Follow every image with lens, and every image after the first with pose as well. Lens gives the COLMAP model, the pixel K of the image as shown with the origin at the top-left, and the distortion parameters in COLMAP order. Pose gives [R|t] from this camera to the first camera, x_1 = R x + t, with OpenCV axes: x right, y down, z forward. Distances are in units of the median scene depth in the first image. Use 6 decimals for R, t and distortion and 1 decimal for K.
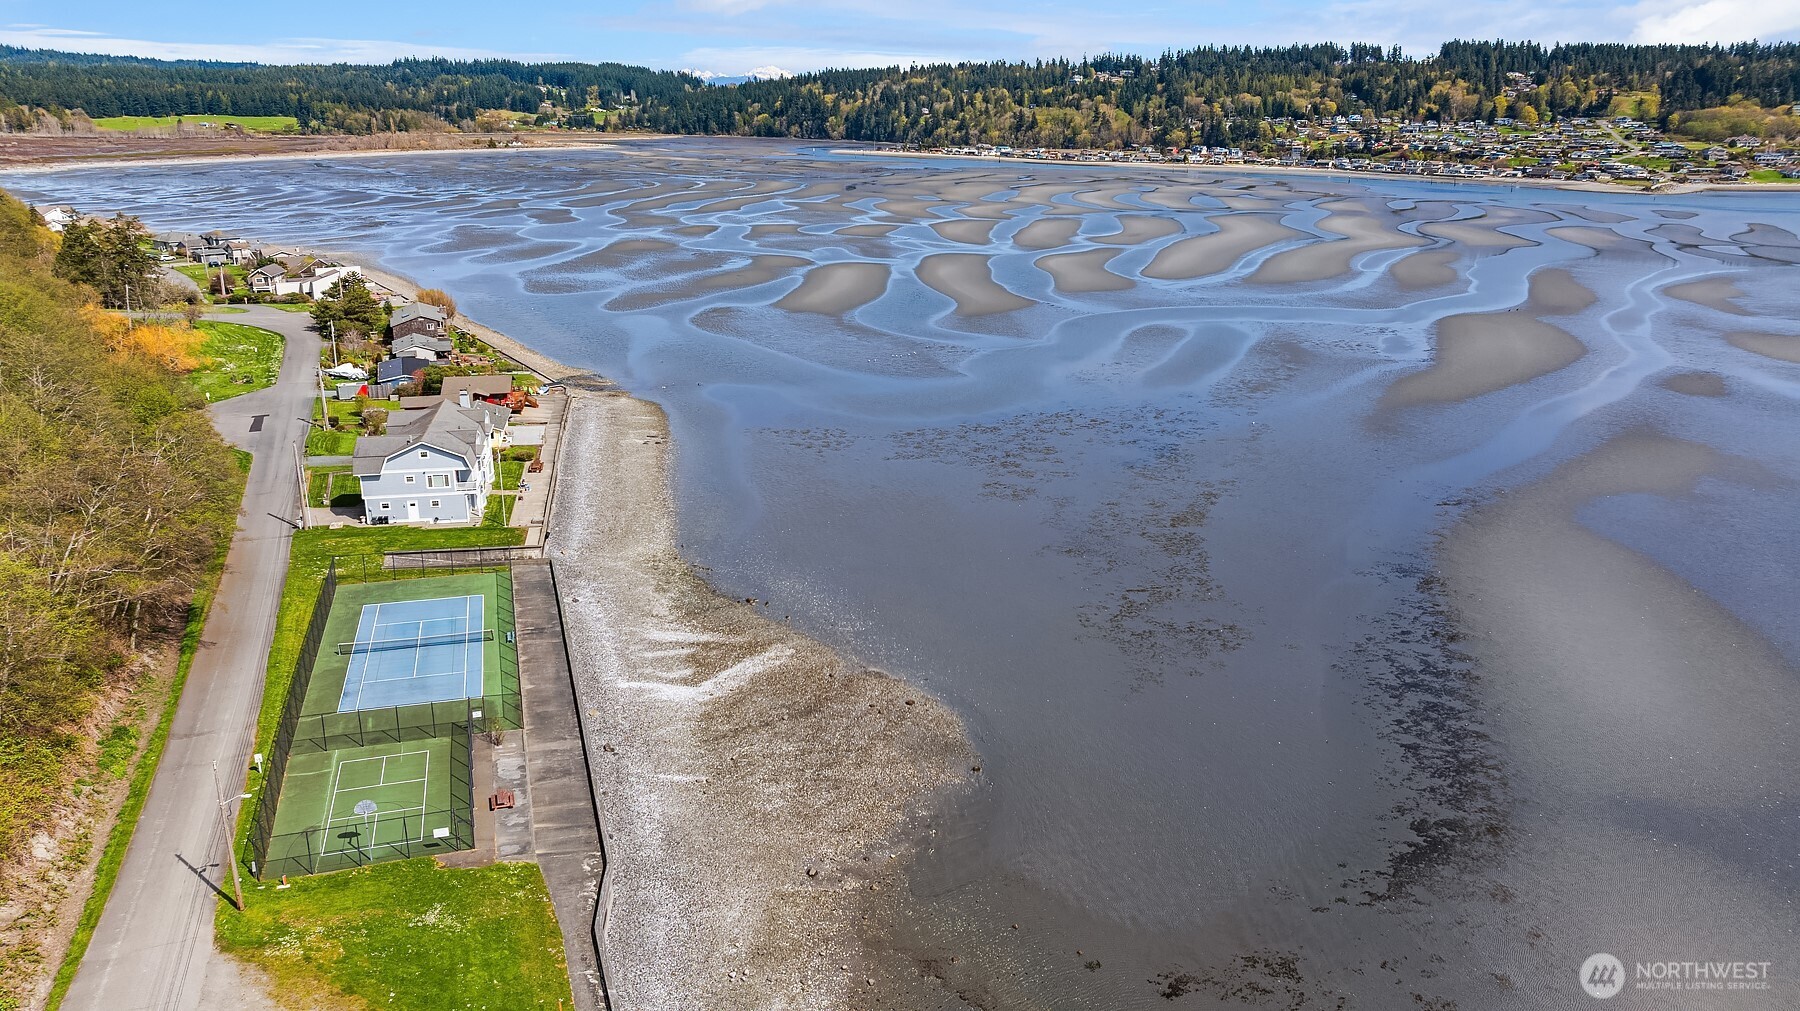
lens RADIAL K [[1242.7, 0, 906.5], [0, 1242.7, 514.8], [0, 0, 1]] dist [-0.057706, 0.063202]
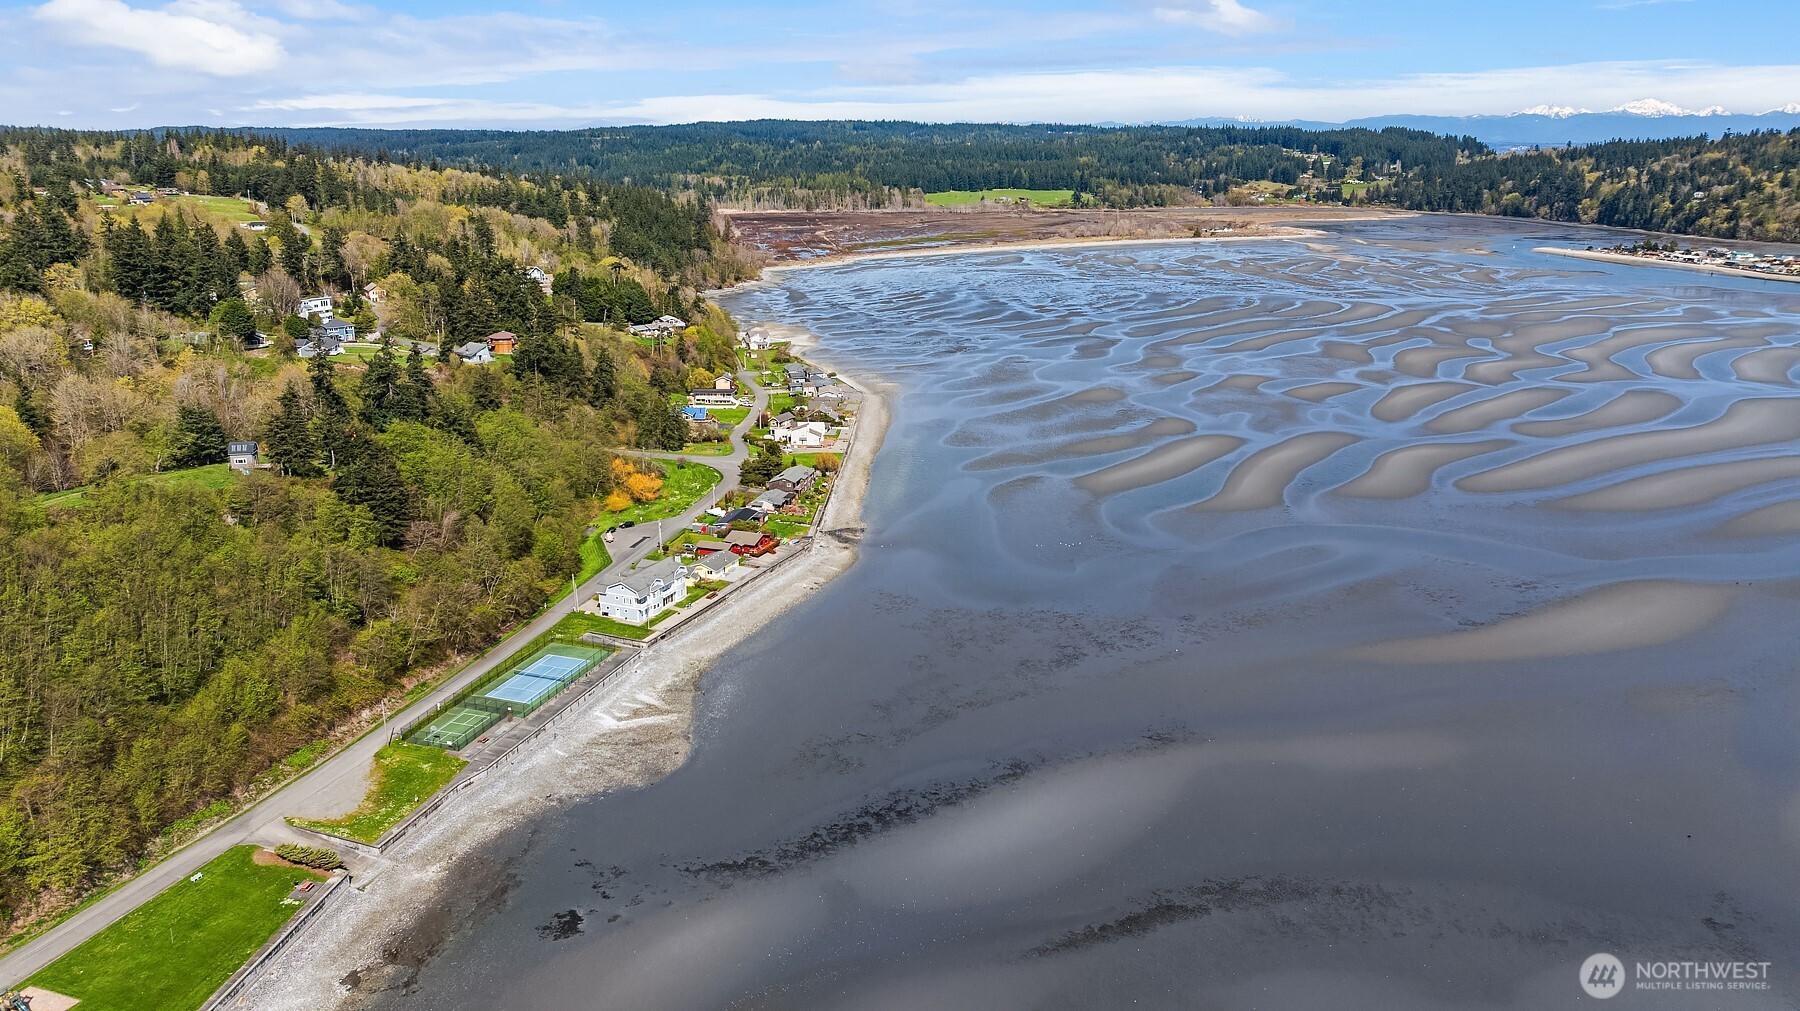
lens RADIAL K [[1242.7, 0, 906.5], [0, 1242.7, 514.8], [0, 0, 1]] dist [-0.057706, 0.063202]
pose [[0.806495, 0.155275, -0.570487, 0.096423], [-0.170179, 0.985029, 0.027524, -0.025183], [0.566220, 0.074887, 0.820845, -0.039537]]
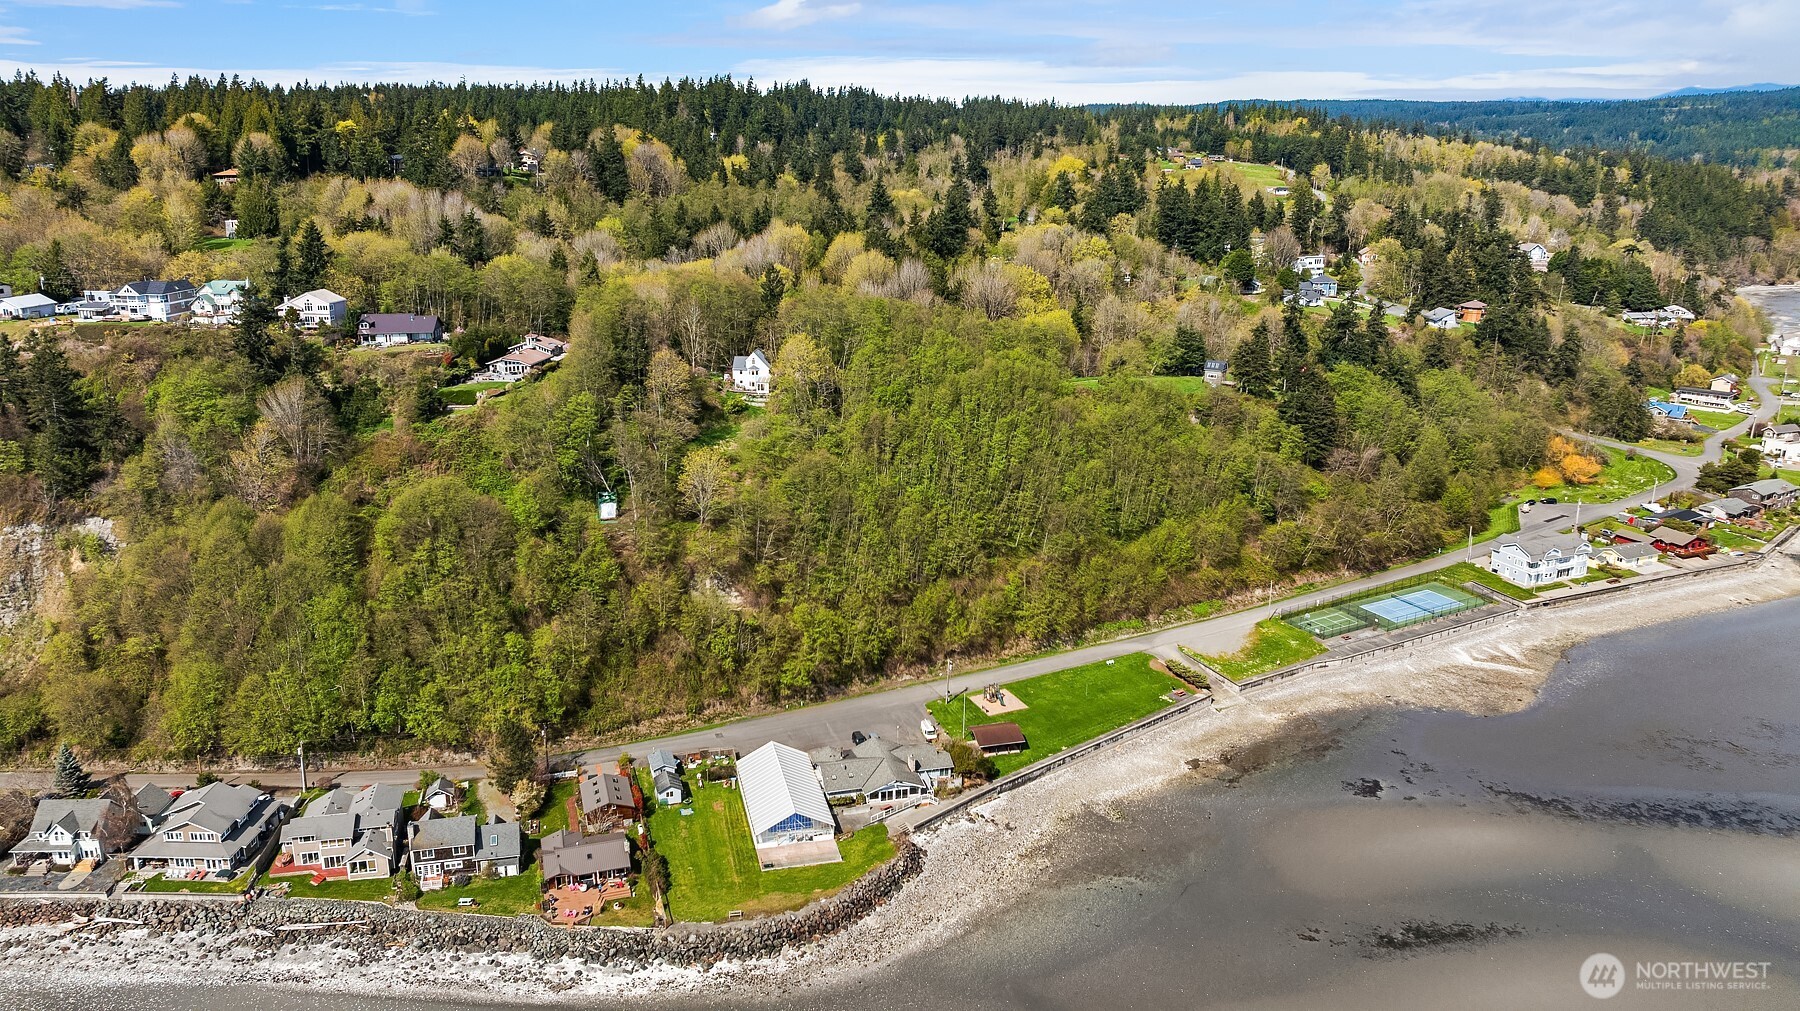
lens RADIAL K [[1242.7, 0, 906.5], [0, 1242.7, 514.8], [0, 0, 1]] dist [-0.057706, 0.063202]
pose [[0.171392, 0.282459, -0.943844, 0.118870], [-0.290359, 0.929950, 0.225575, -0.022545], [0.941444, 0.235392, 0.241400, -0.046266]]
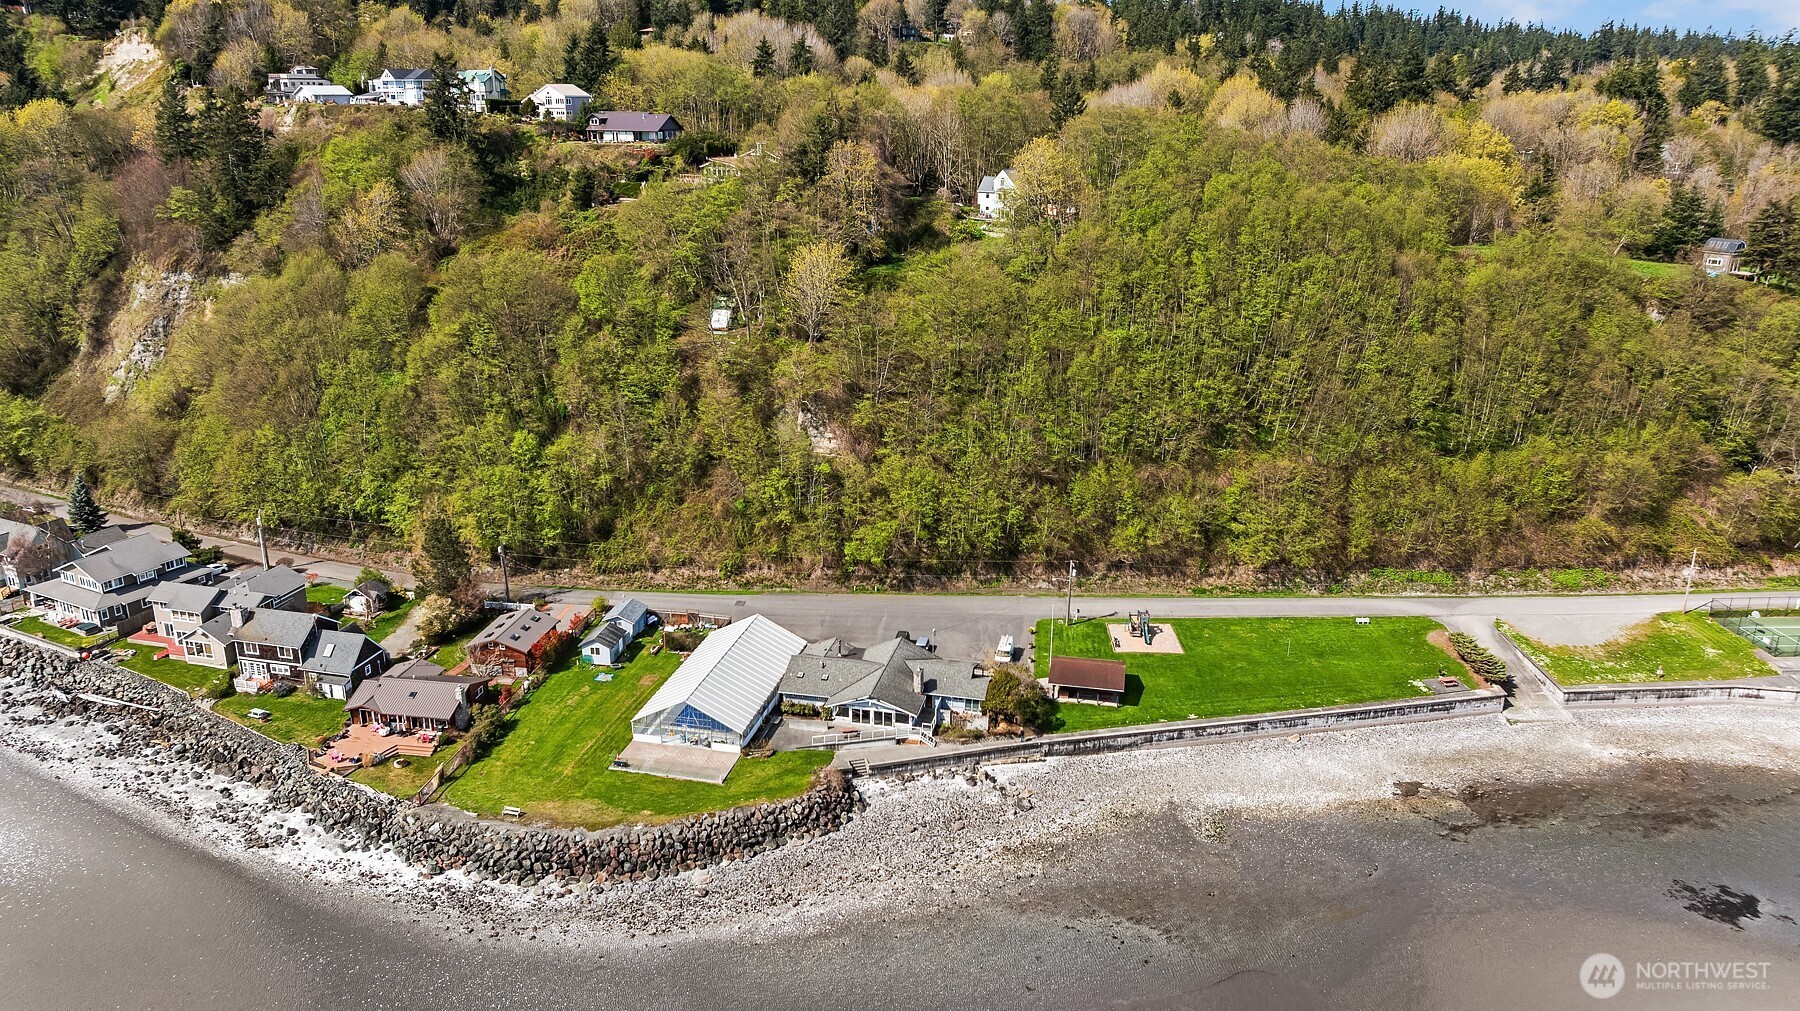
lens RADIAL K [[1242.7, 0, 906.5], [0, 1242.7, 514.8], [0, 0, 1]] dist [-0.057706, 0.063202]
pose [[-0.285282, 0.300857, -0.910000, 0.084799], [-0.286165, 0.879411, 0.380456, -0.013909], [0.914726, 0.368947, -0.164785, -0.003910]]
